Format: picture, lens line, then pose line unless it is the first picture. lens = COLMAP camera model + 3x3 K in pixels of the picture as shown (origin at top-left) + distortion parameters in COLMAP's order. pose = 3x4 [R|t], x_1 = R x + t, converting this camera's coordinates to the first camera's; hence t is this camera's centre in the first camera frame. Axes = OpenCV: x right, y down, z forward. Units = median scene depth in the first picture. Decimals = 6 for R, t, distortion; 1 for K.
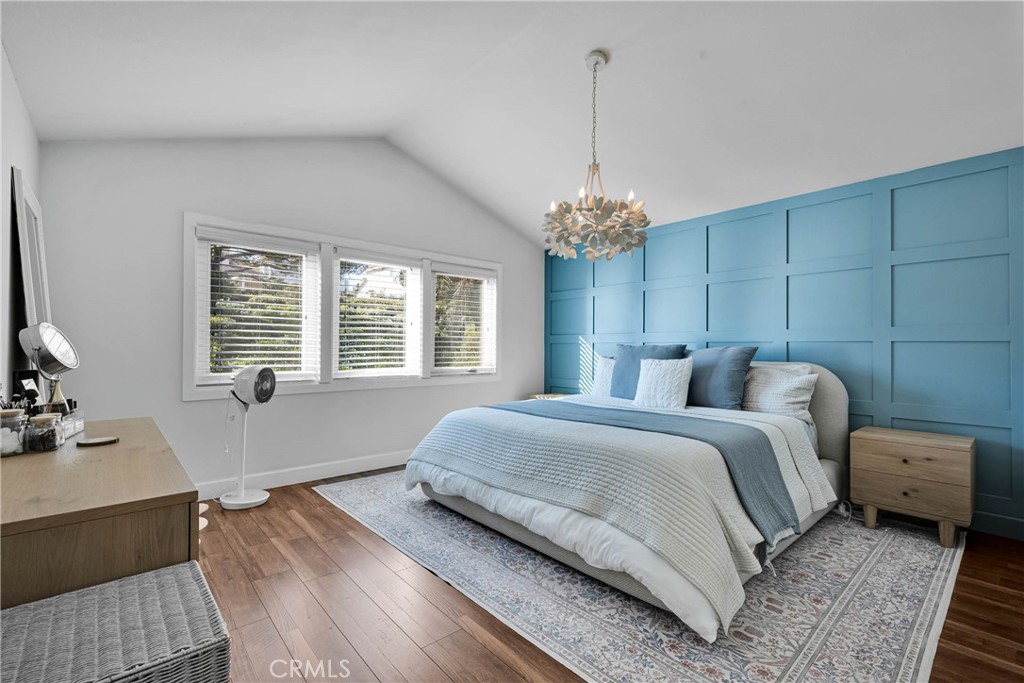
lens RADIAL K [[448.4, 0, 508.0], [0, 448.4, 343.4], [0, 0, 1]] dist [-0.001265, -0.000067]
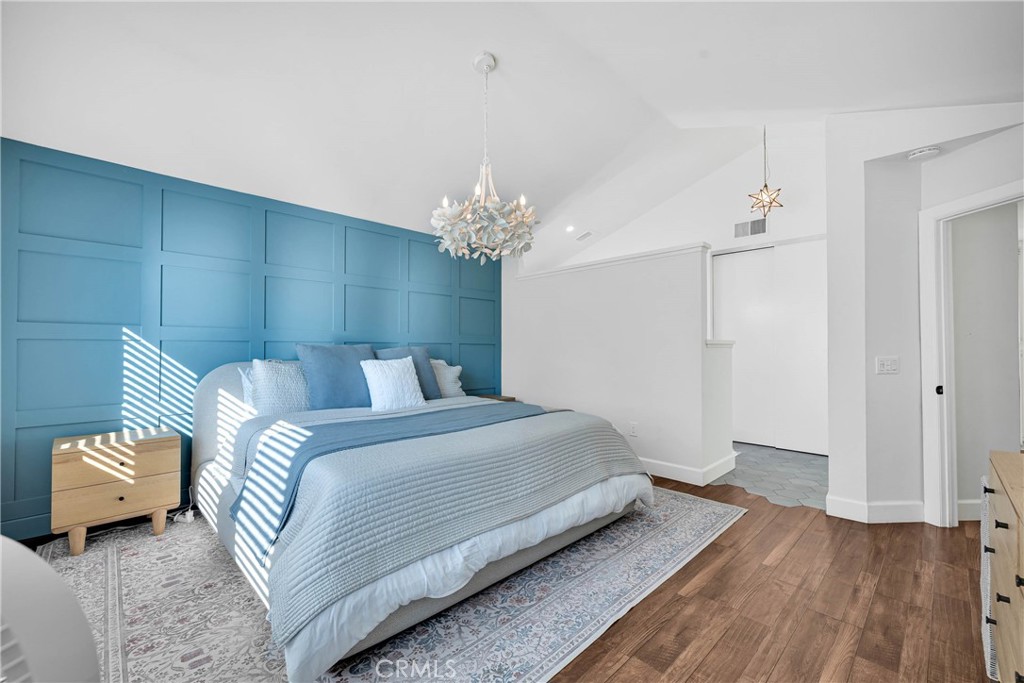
lens RADIAL K [[422.9, 0, 507.8], [0, 422.9, 343.0], [0, 0, 1]] dist [0.003122, 0.000337]
pose [[-0.046712, 0.006675, 0.998886, -0.874179], [-0.010484, 0.999919, -0.007173, 0.005018], [-0.998853, -0.010808, -0.046638, 1.154003]]
